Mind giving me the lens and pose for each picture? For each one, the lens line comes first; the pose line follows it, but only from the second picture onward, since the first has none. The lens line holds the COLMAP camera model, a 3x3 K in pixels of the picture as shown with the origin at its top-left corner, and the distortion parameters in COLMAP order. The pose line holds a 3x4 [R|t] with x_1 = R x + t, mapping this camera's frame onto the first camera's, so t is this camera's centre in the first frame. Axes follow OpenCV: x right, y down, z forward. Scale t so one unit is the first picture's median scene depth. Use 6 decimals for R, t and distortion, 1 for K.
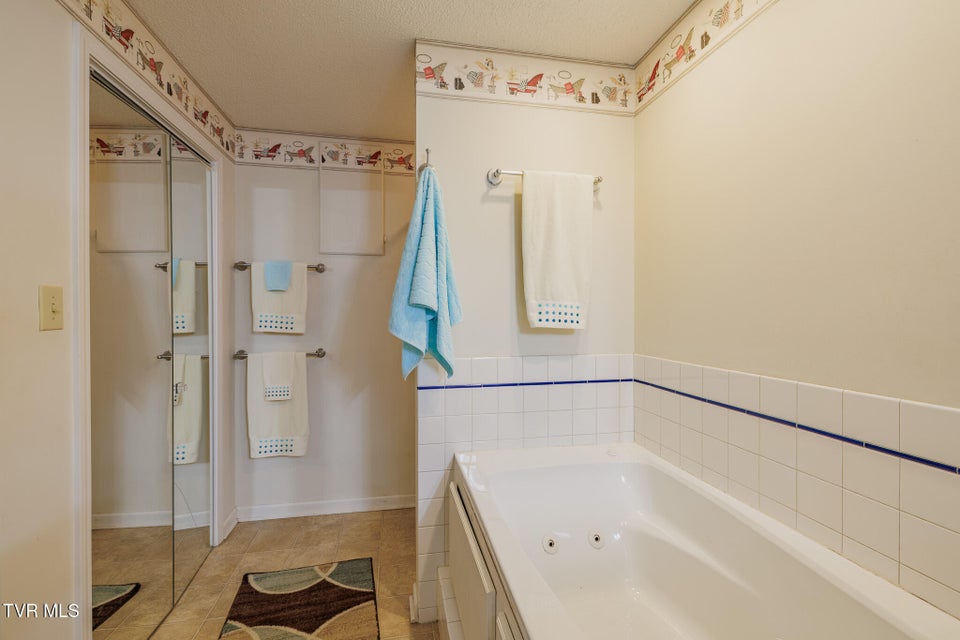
lens RADIAL K [[405.7, 0, 480.1], [0, 405.7, 319.0], [0, 0, 1]] dist [-0.003623, 0.001385]
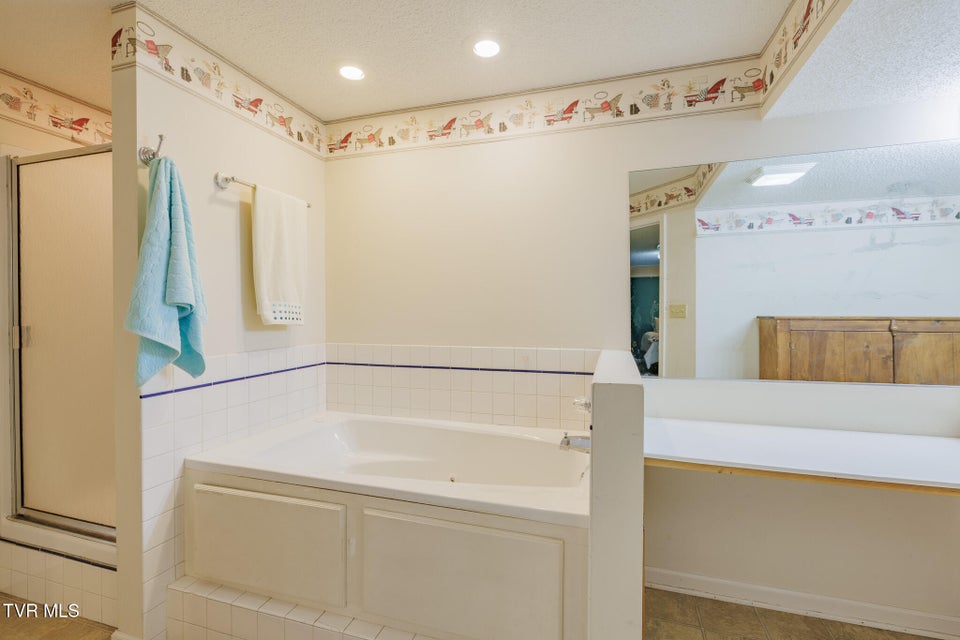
lens RADIAL K [[405.7, 0, 485.8], [0, 405.7, 314.3], [0, 0, 1]] dist [-0.003623, 0.001385]
pose [[0.483465, -0.006841, 0.875337, -0.548216], [0.007920, 0.999963, 0.003441, -0.007145], [-0.875328, 0.005269, 0.483501, -0.087593]]
